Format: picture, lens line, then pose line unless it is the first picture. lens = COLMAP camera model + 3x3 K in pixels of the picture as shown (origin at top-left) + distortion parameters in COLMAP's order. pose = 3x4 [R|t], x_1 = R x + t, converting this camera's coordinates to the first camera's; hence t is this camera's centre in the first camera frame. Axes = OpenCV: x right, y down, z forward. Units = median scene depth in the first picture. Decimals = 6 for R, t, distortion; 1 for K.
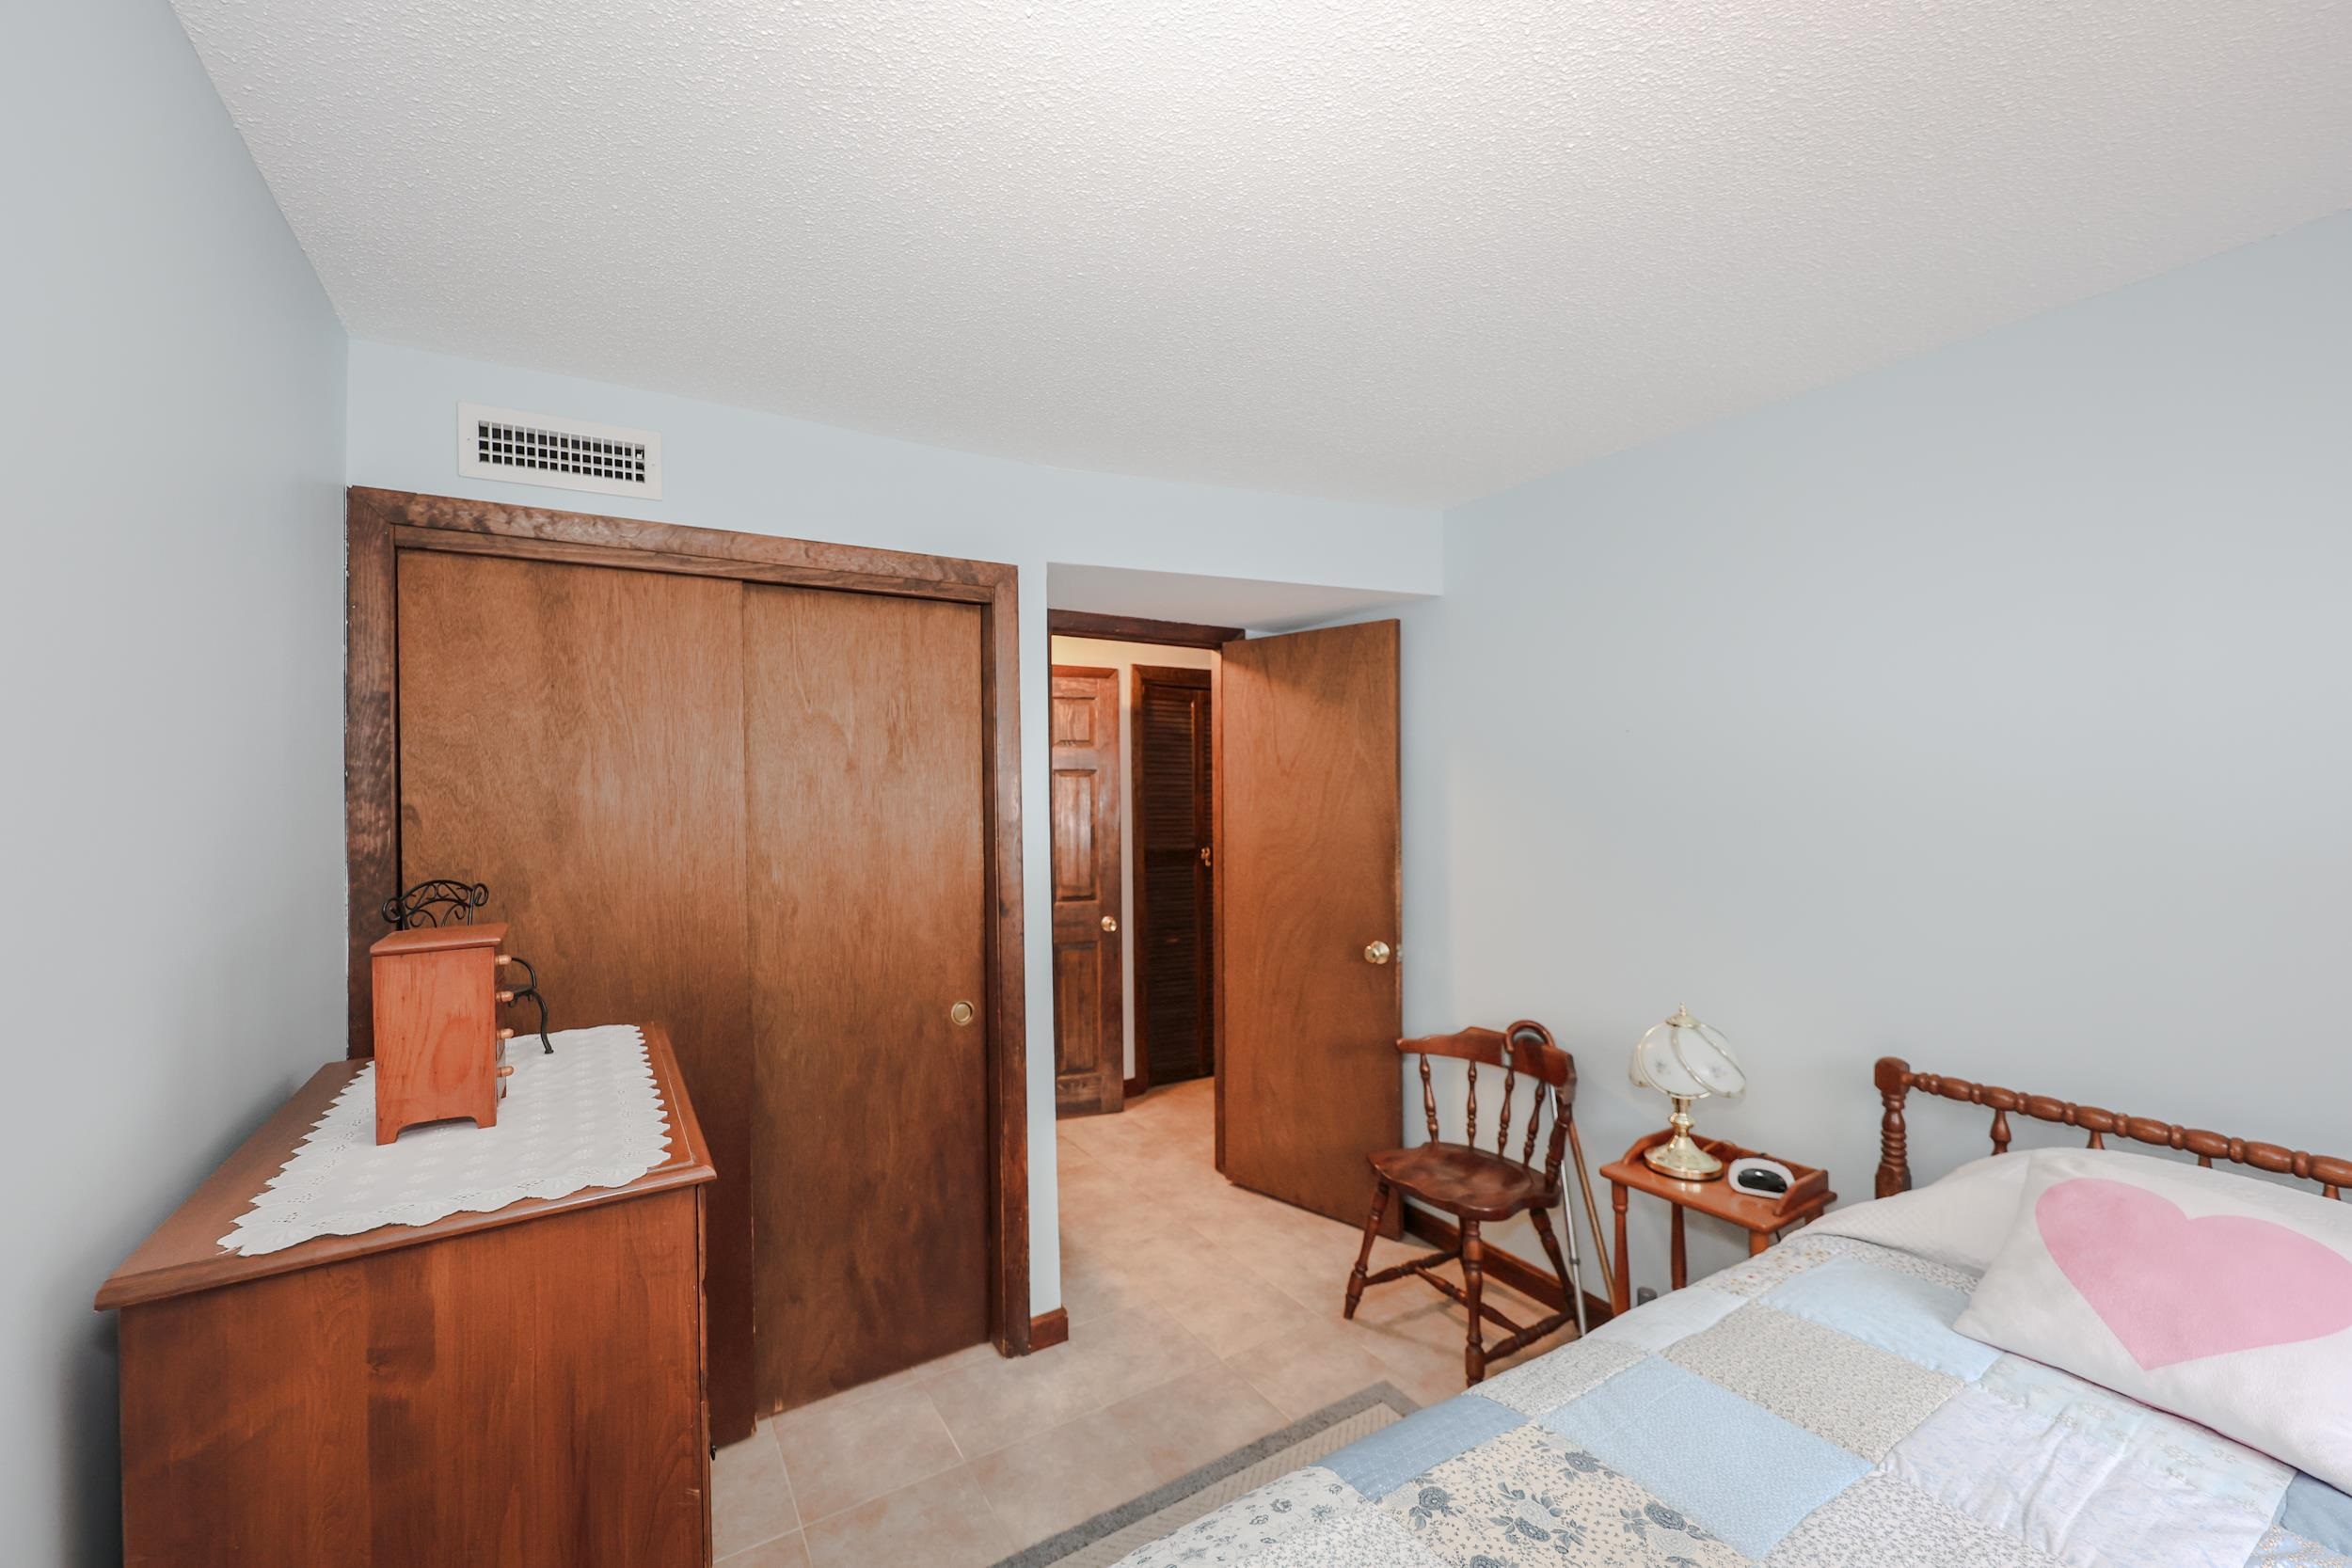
lens RADIAL K [[934.5, 0, 1175.0], [0, 934.5, 787.9], [0, 0, 1]] dist [-0.001311, 0.000345]
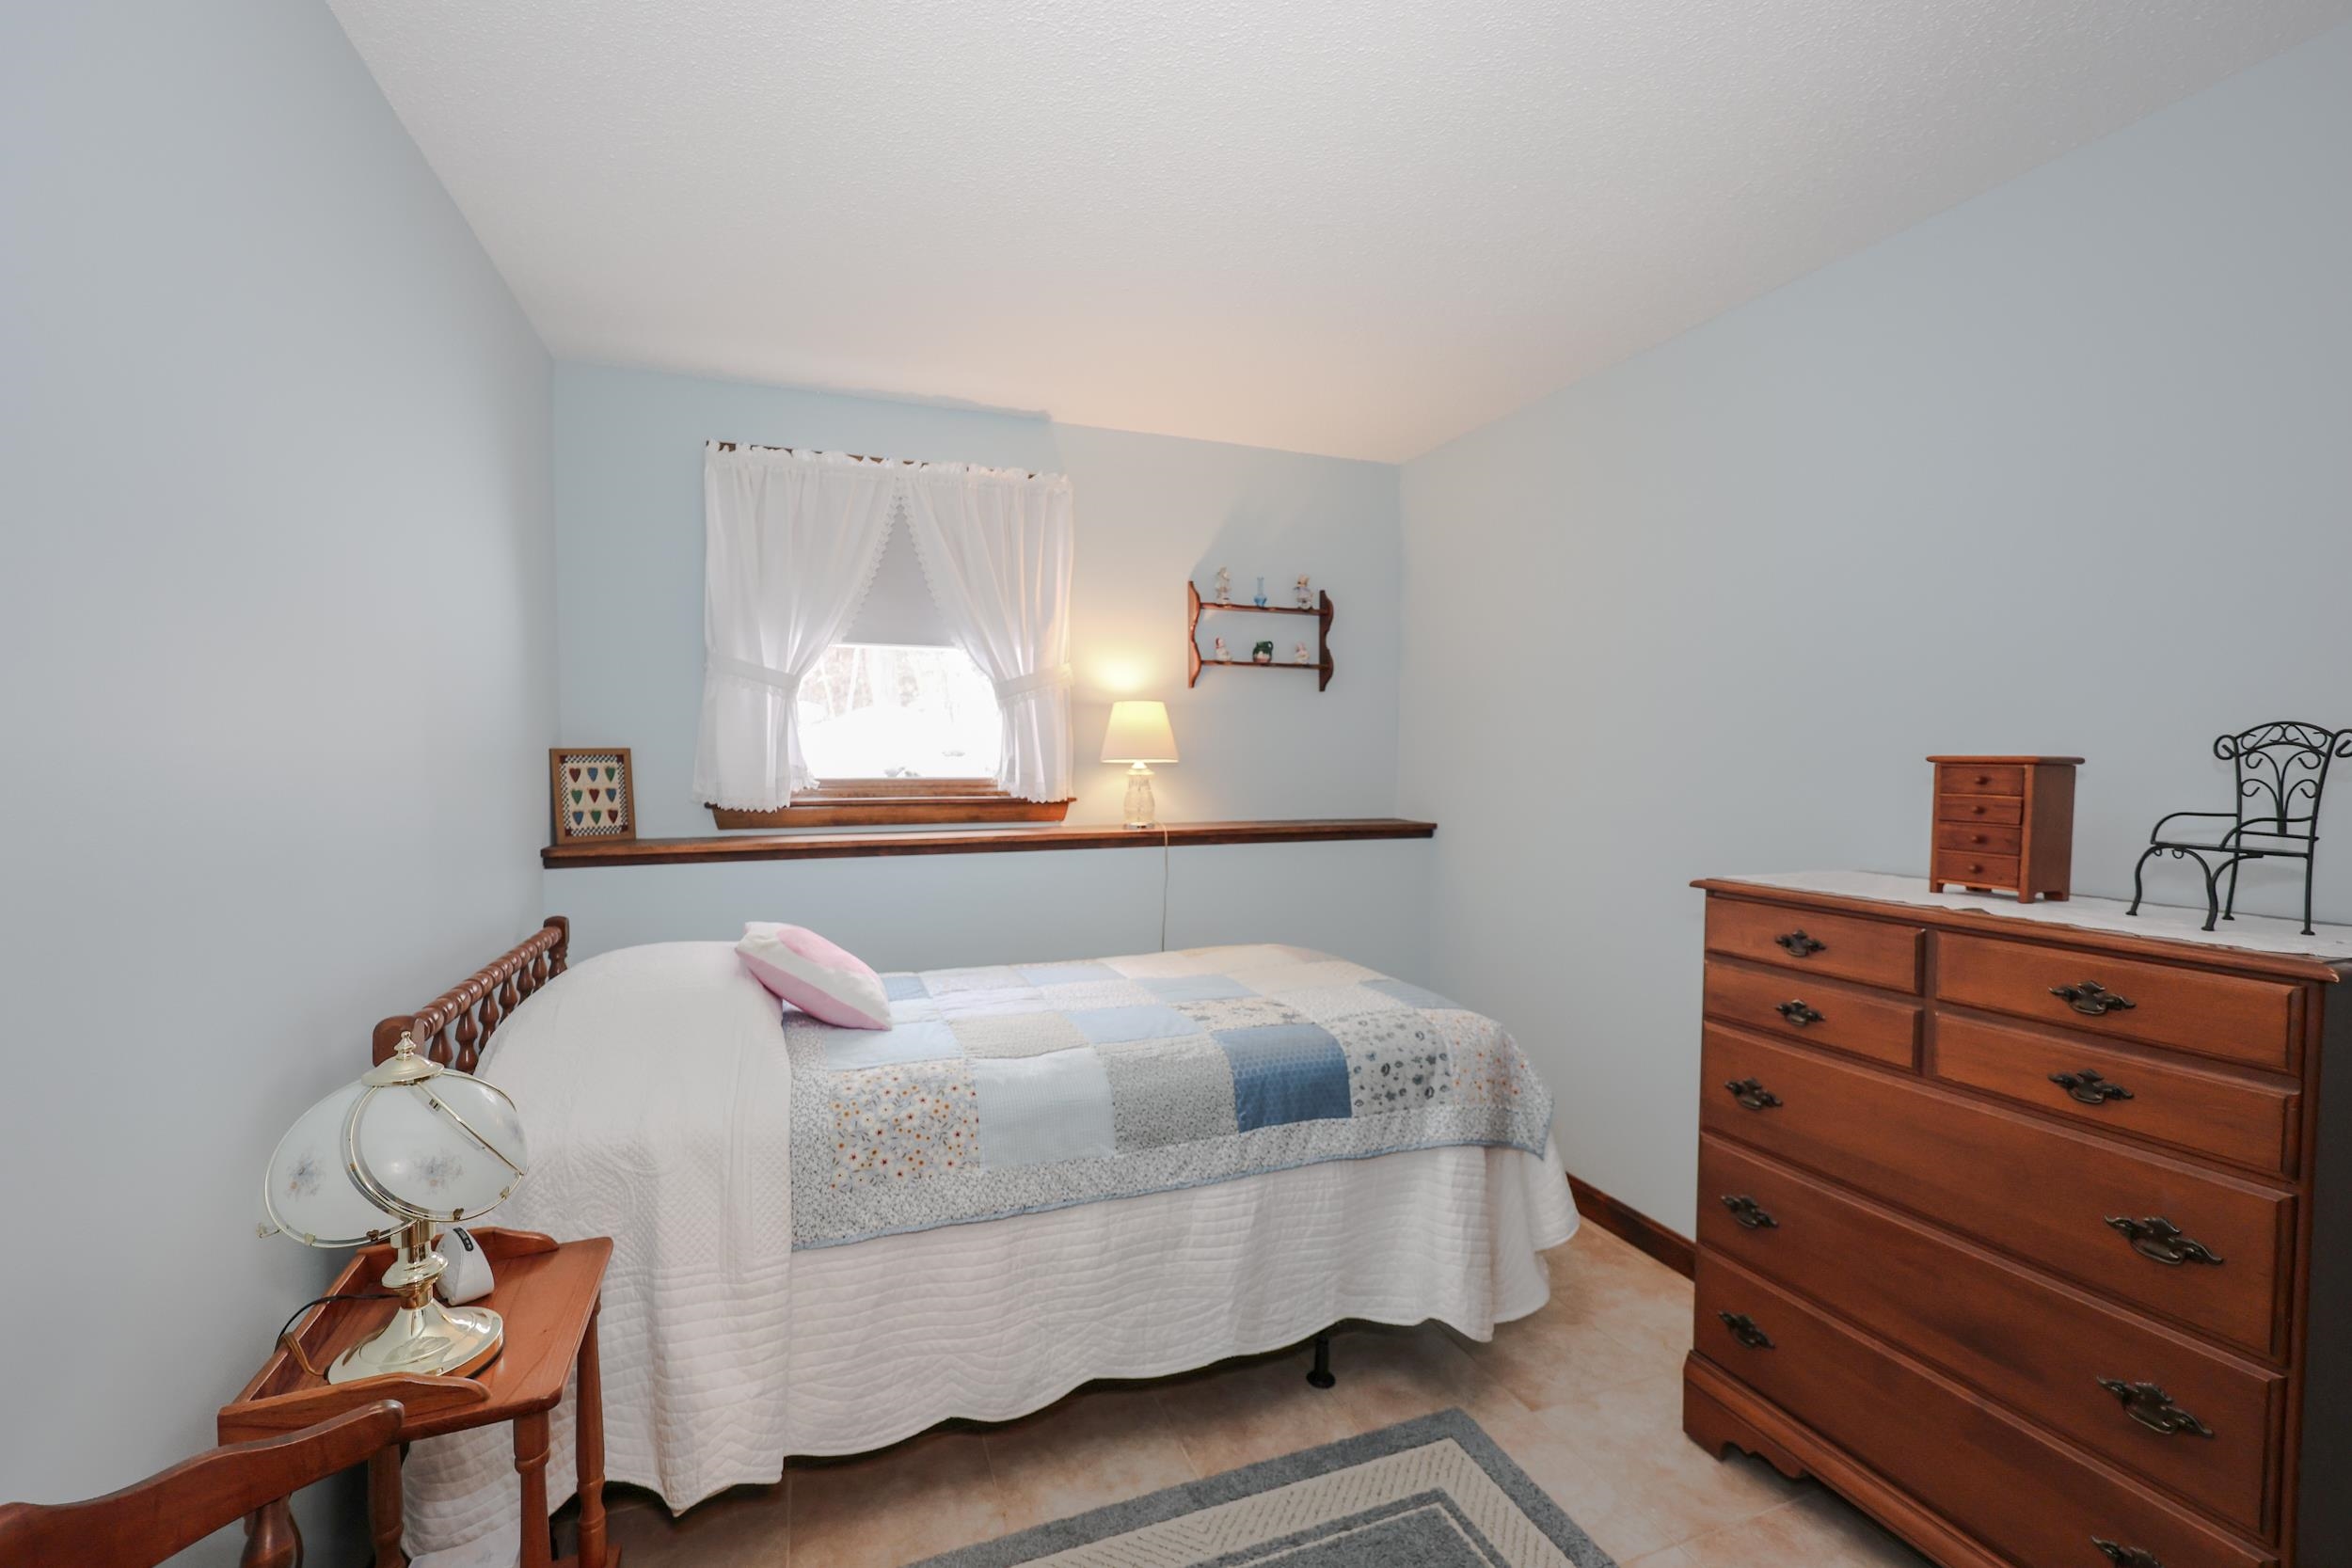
lens RADIAL K [[962.3, 0, 1170.9], [0, 962.3, 777.2], [0, 0, 1]] dist [0.012198, 0.000024]
pose [[-0.979630, 0.001940, 0.200801, 0.058910], [0.003775, 0.999955, 0.008757, 0.126537], [-0.200774, 0.009337, -0.979593, 1.920067]]
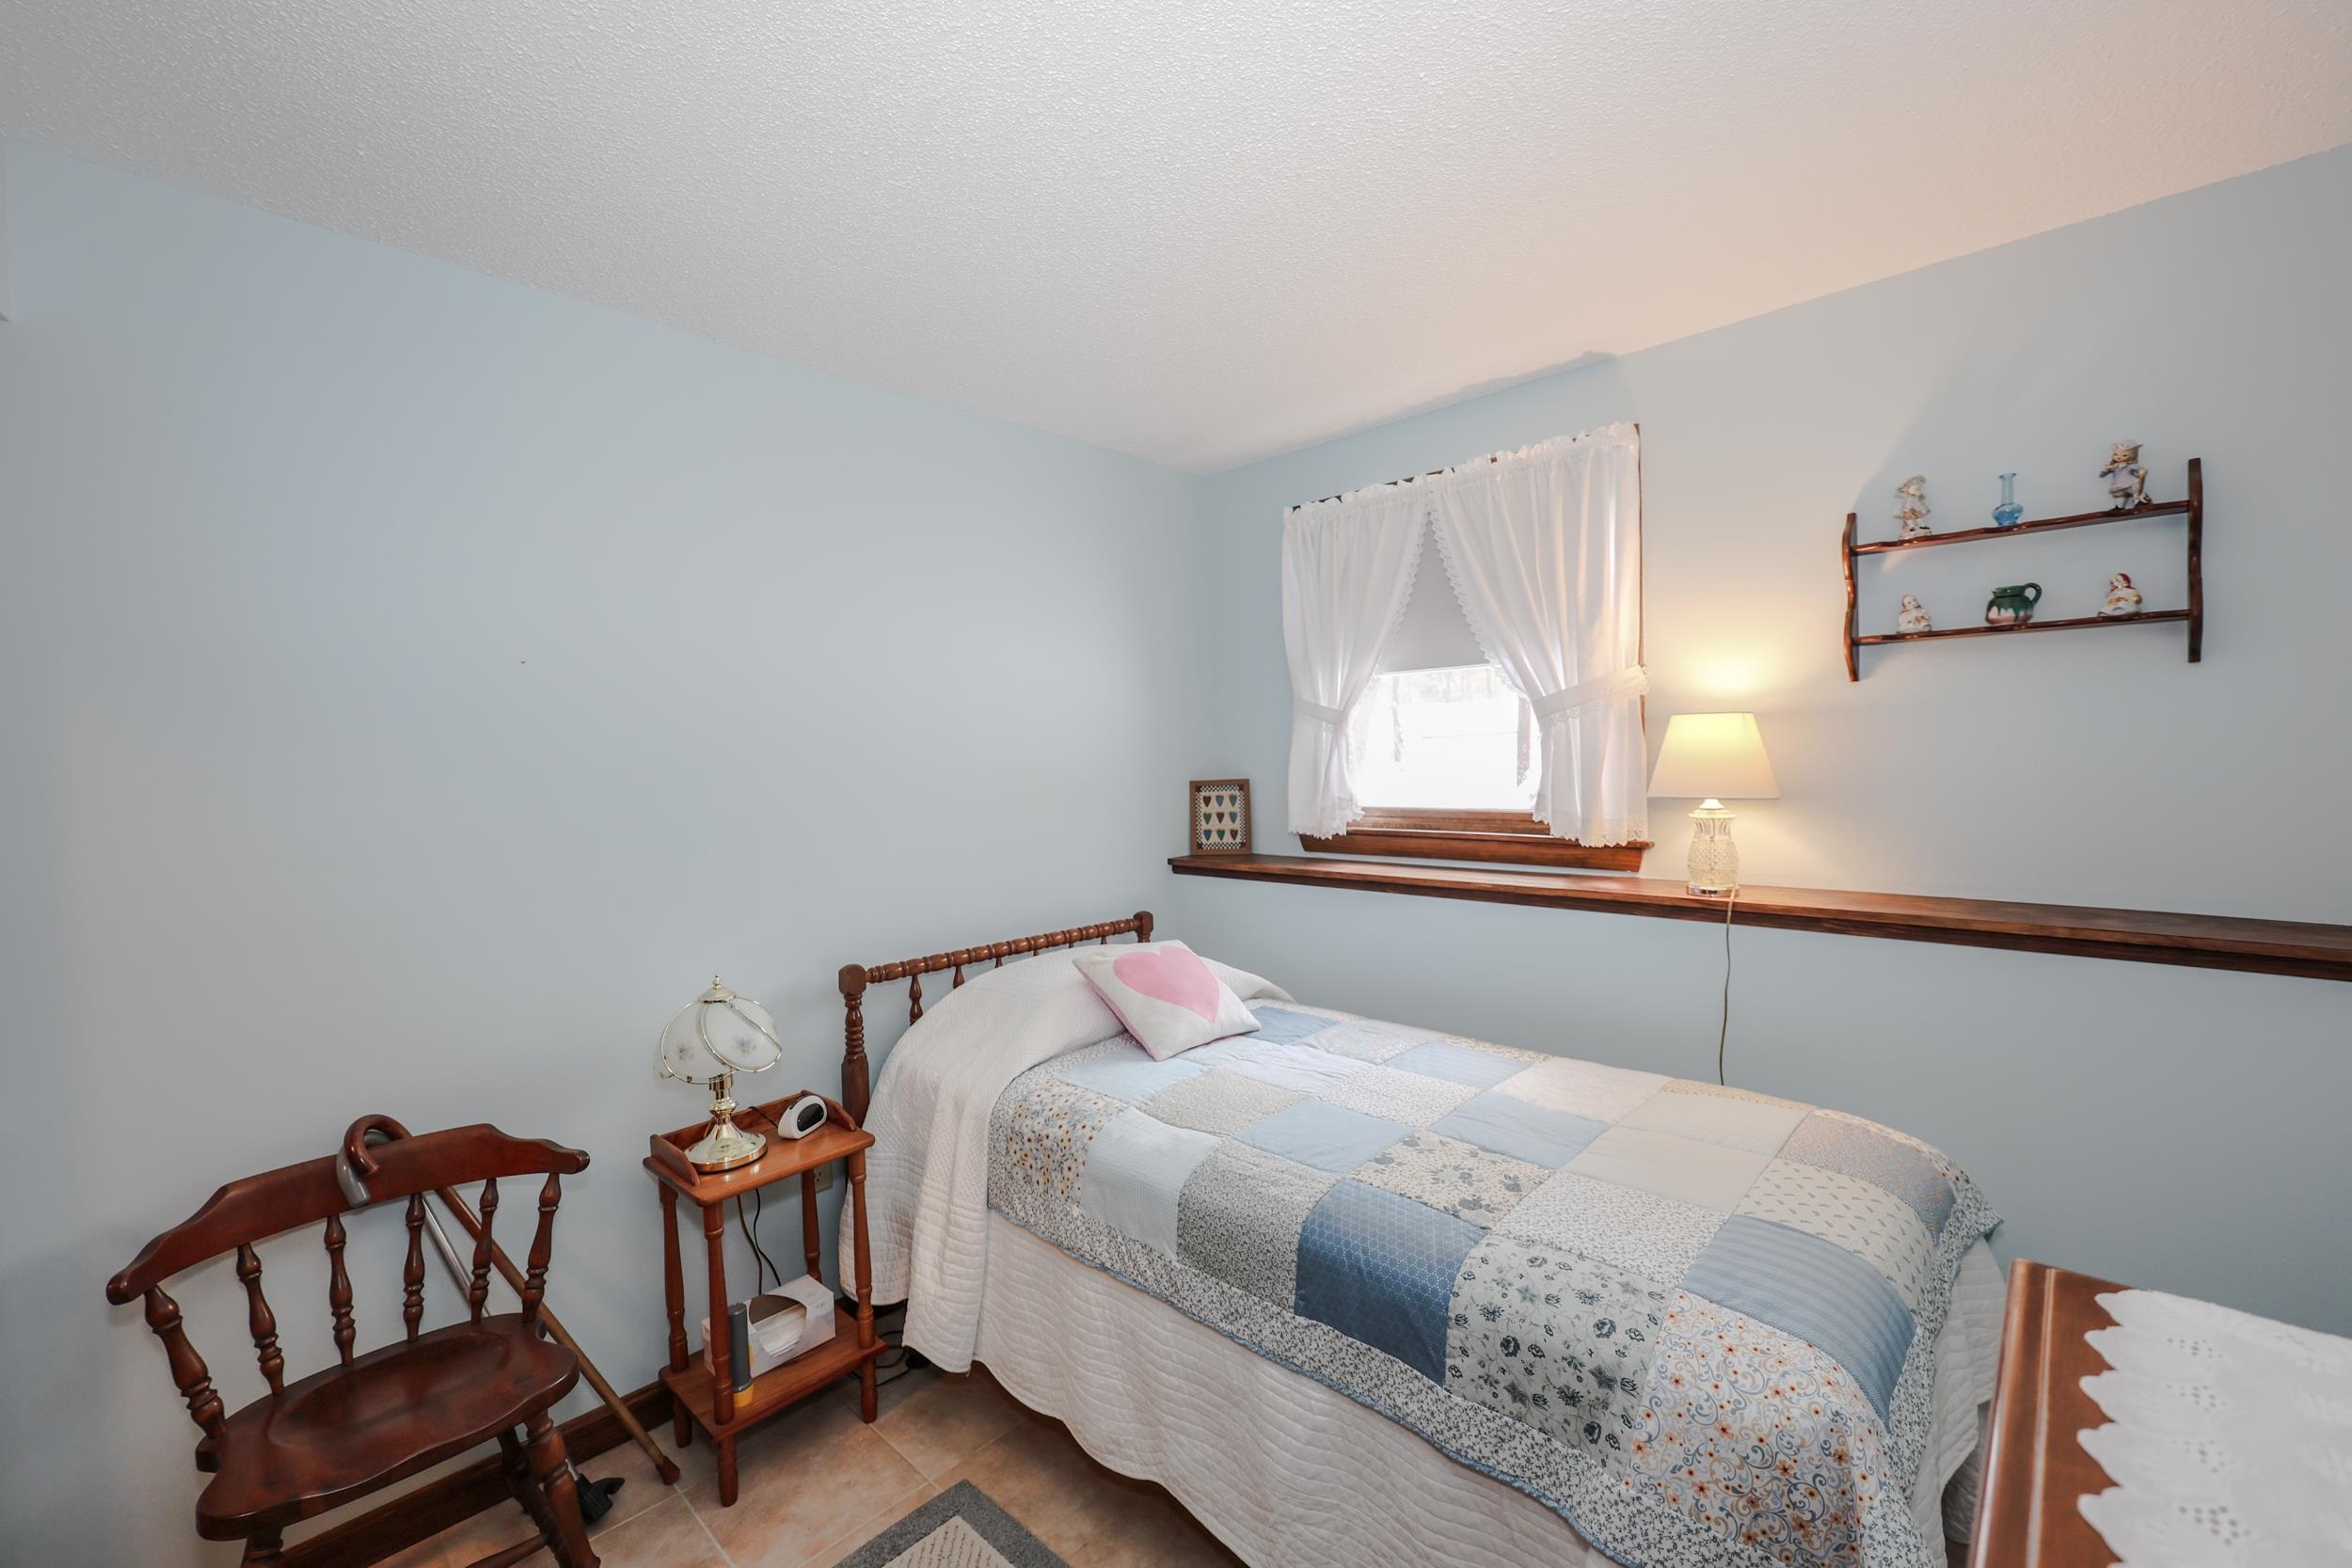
lens RADIAL K [[962.3, 0, 1170.9], [0, 962.3, 777.2], [0, 0, 1]] dist [0.012198, 0.000024]
pose [[-0.253768, -0.011767, 0.967194, -0.631962], [0.016941, 0.999719, 0.016607, 0.043557], [-0.967117, 0.020600, -0.253497, 1.103954]]
